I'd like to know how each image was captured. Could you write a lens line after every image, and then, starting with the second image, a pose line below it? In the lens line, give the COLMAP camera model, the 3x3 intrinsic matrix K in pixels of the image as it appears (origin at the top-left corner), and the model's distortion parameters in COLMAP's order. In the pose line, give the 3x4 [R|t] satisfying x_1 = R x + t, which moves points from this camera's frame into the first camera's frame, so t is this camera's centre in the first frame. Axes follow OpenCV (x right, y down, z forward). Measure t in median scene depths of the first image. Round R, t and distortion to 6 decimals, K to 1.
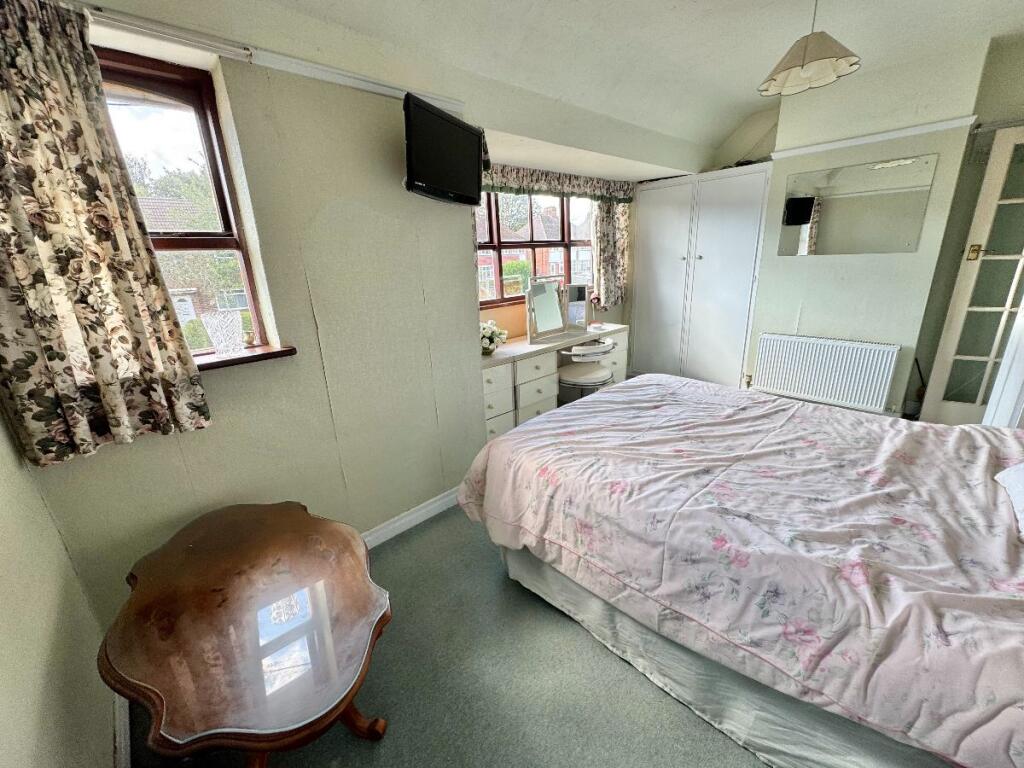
lens RADIAL K [[424.7, 0, 512.0], [0, 424.7, 384.0], [0, 0, 1]] dist [-0.031653, -0.000114]
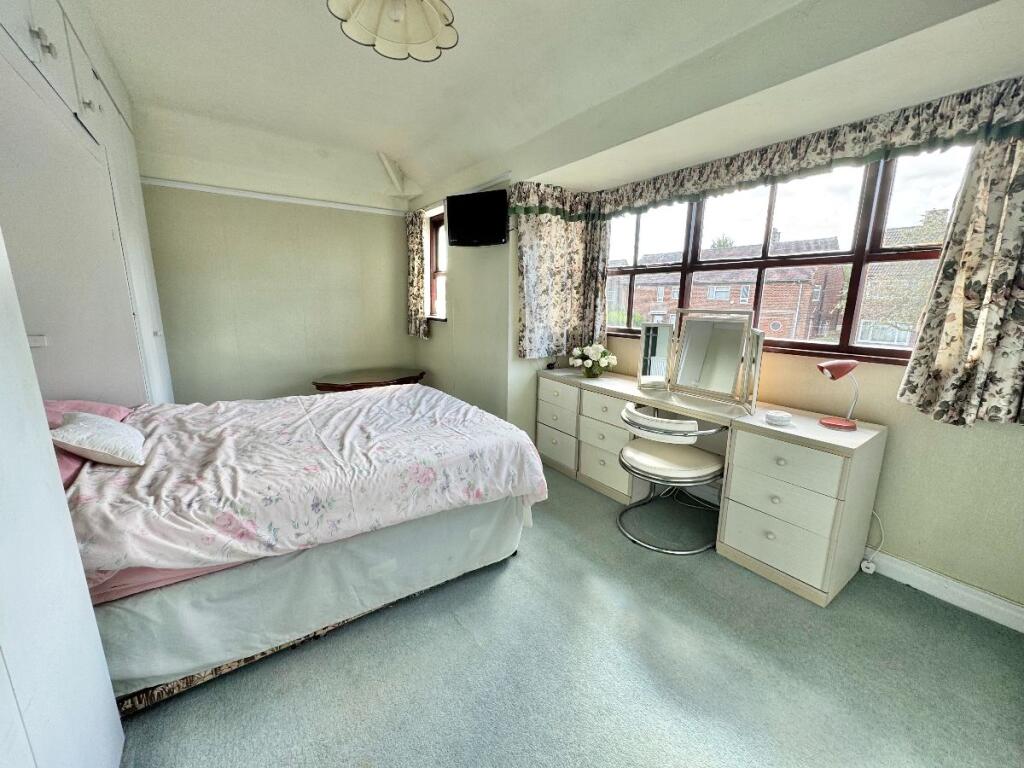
lens RADIAL K [[404.3, 0, 512.0], [0, 404.3, 384.0], [0, 0, 1]] dist [-0.000804, 0.000233]
pose [[-0.143284, 0.264171, -0.953773, 1.436111], [-0.271322, 0.916309, 0.294555, -0.451685], [0.951764, 0.300985, -0.059617, 1.388493]]
